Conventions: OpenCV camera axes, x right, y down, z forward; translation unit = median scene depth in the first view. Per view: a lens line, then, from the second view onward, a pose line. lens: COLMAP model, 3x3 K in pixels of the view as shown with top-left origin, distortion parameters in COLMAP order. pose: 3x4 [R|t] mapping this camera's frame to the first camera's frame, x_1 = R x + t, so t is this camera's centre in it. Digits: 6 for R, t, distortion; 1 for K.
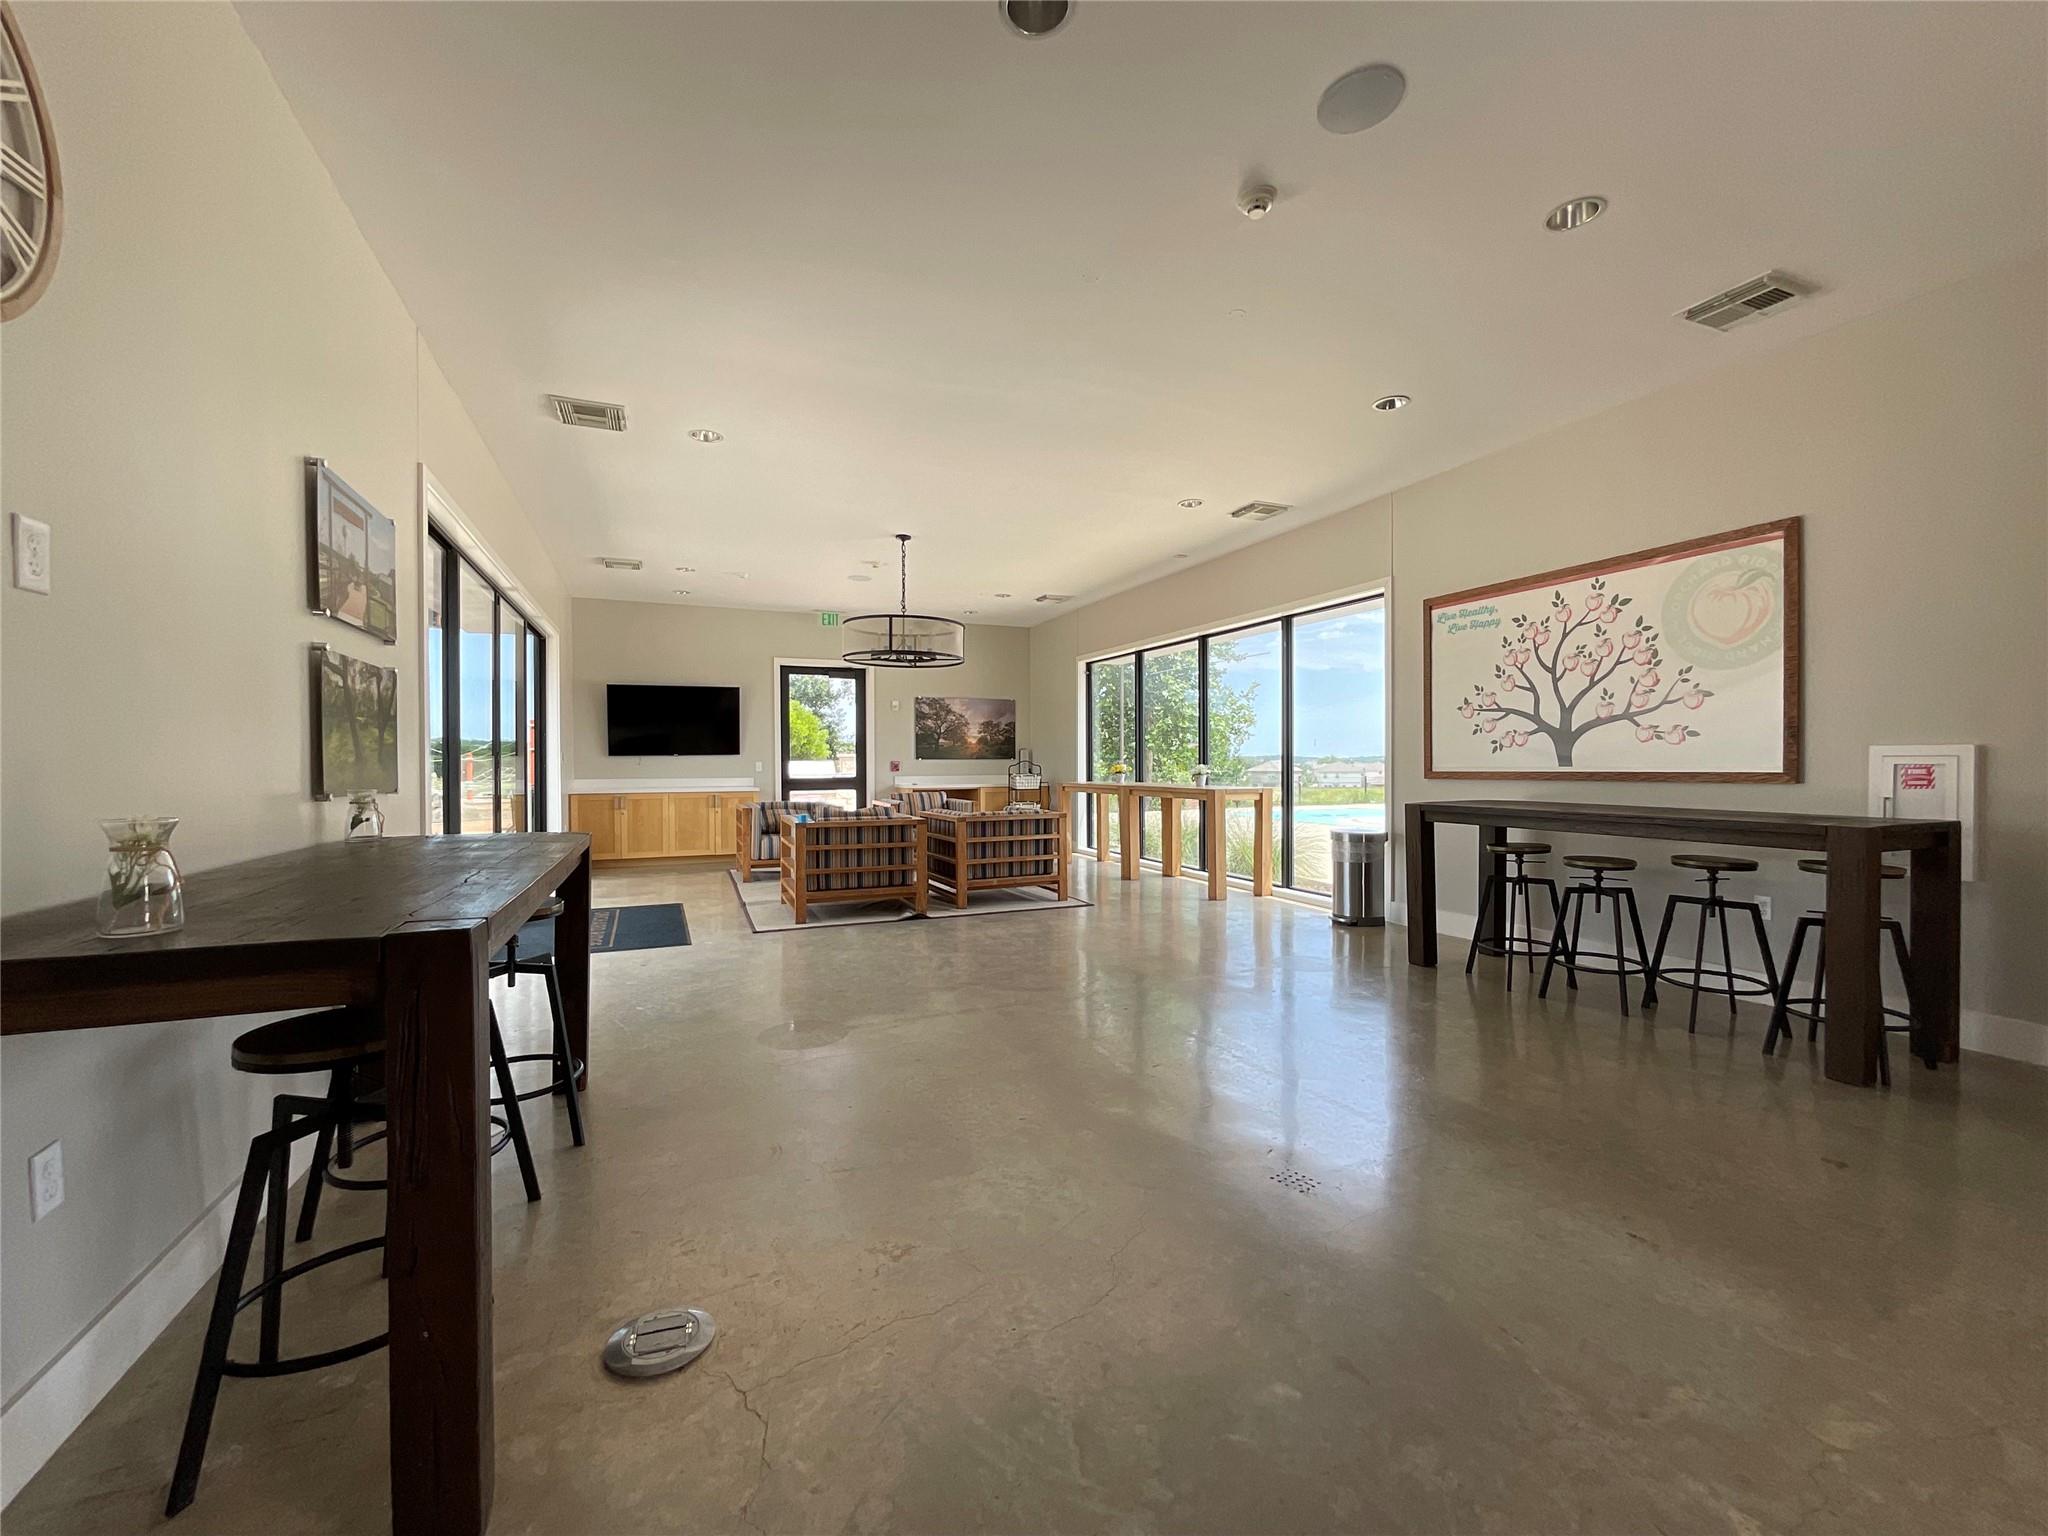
lens RADIAL K [[819.4, 0, 1028.6], [0, 819.4, 768.8], [0, 0, 1]] dist [-0.001016, -0.000136]
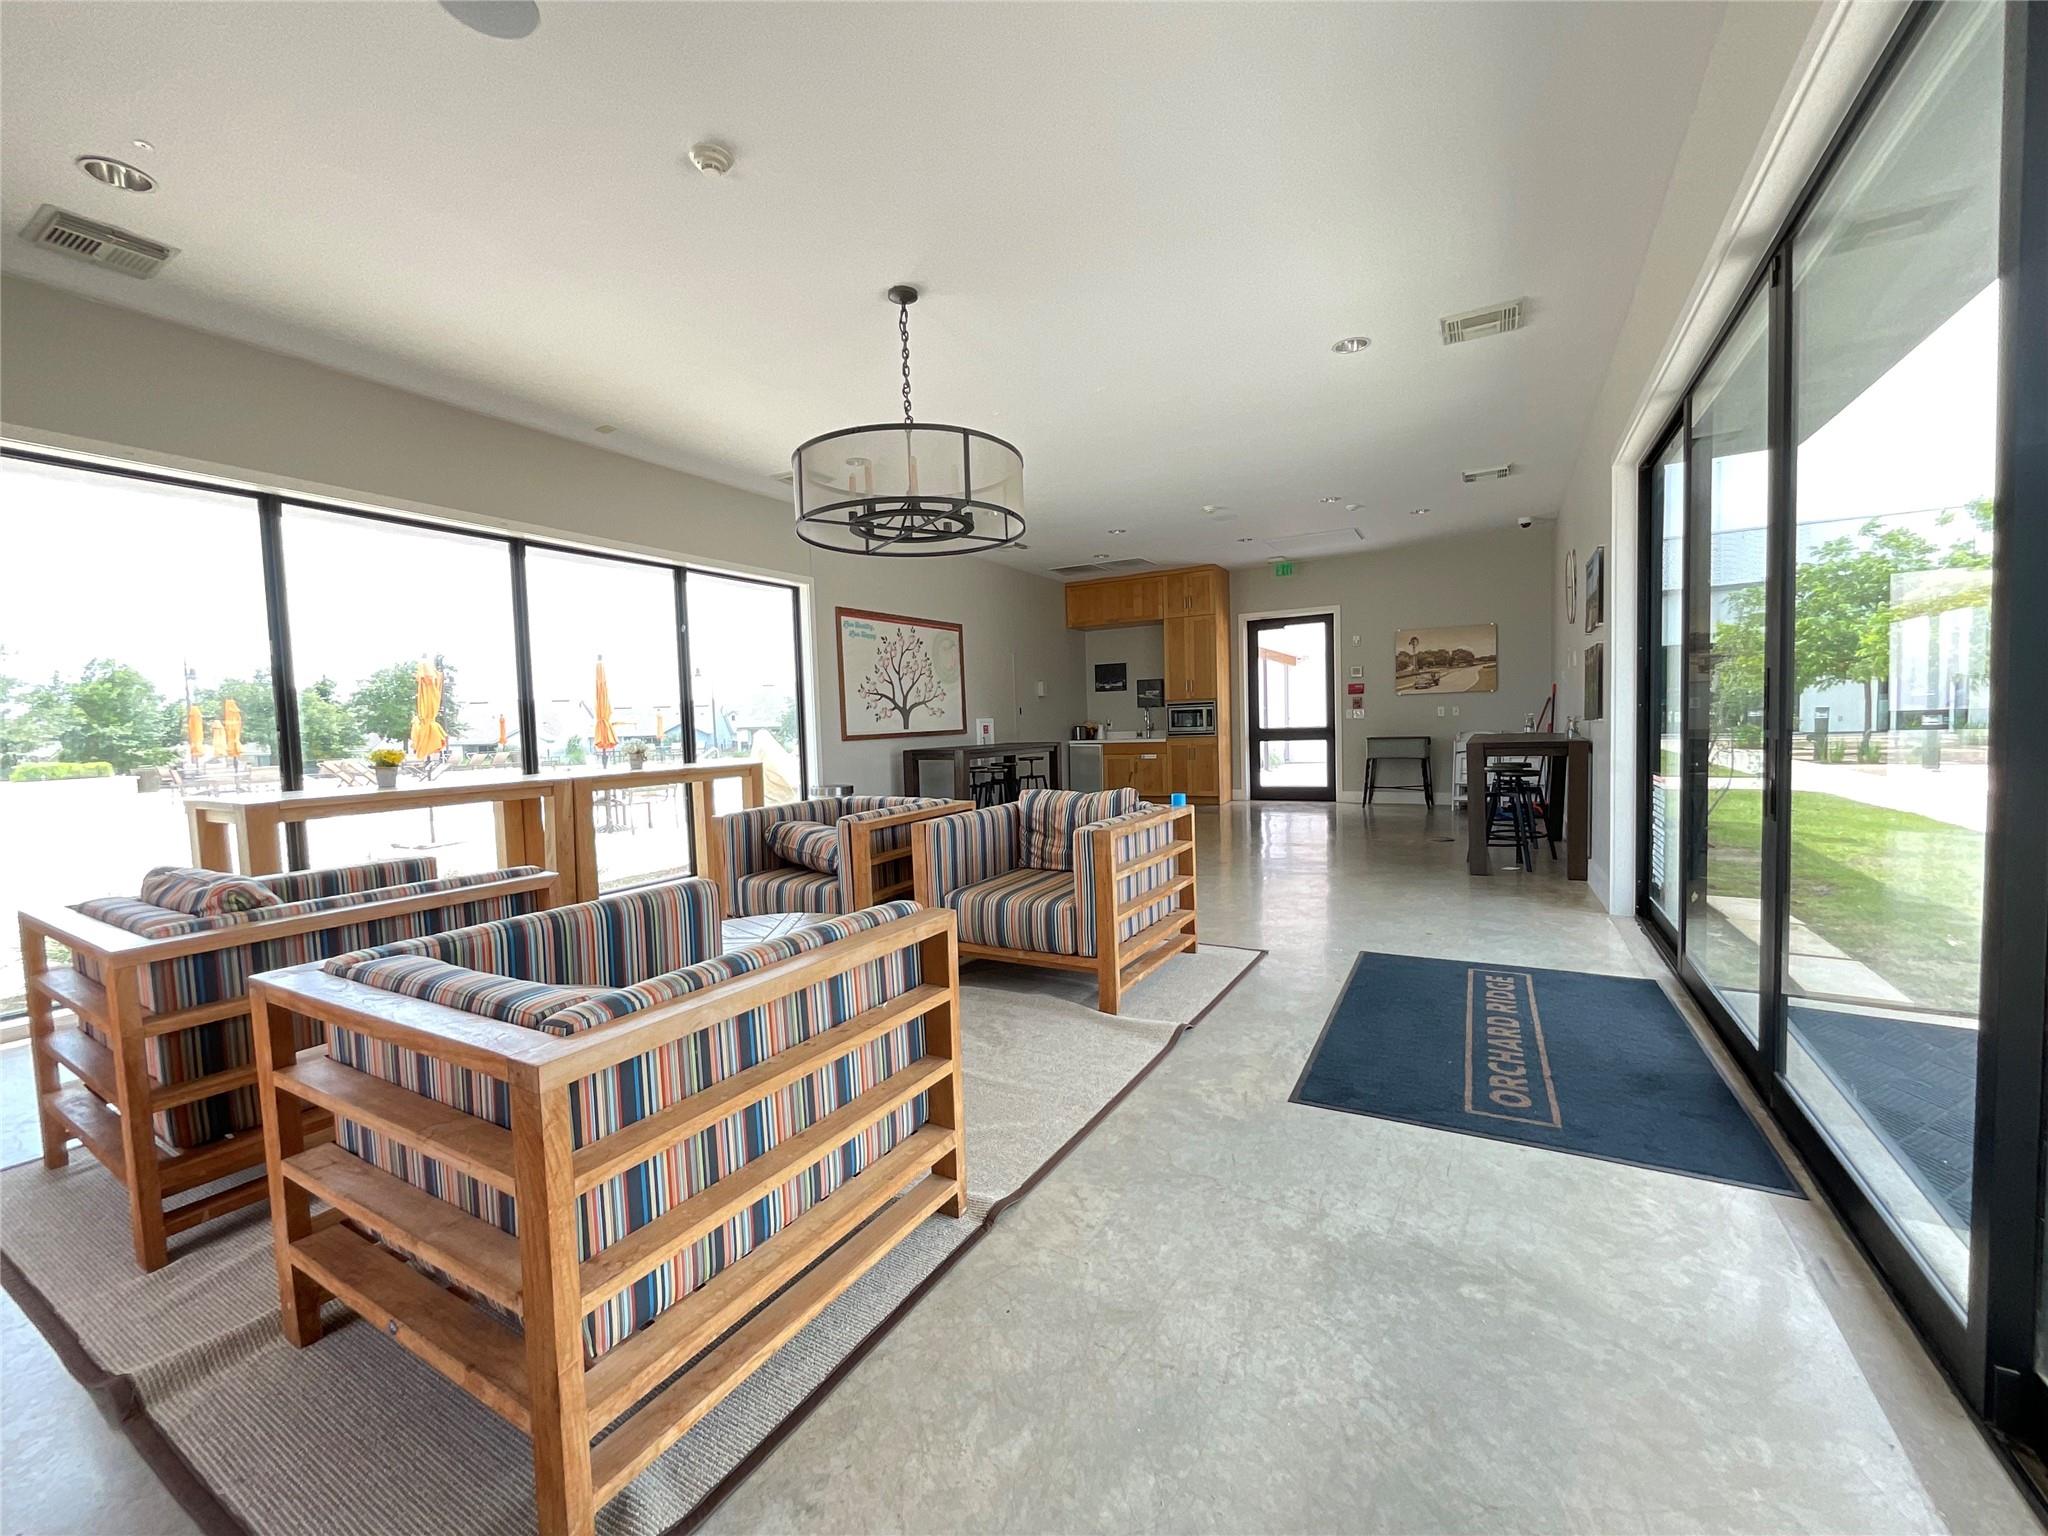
lens RADIAL K [[819.4, 0, 1026.9], [0, 819.4, 769.2], [0, 0, 1]] dist [-0.001016, -0.000136]
pose [[-0.594206, -0.026338, 0.803882, -0.887753], [0.037707, 0.997453, 0.060551, -0.013976], [-0.803429, 0.066292, -0.591699, 1.785781]]
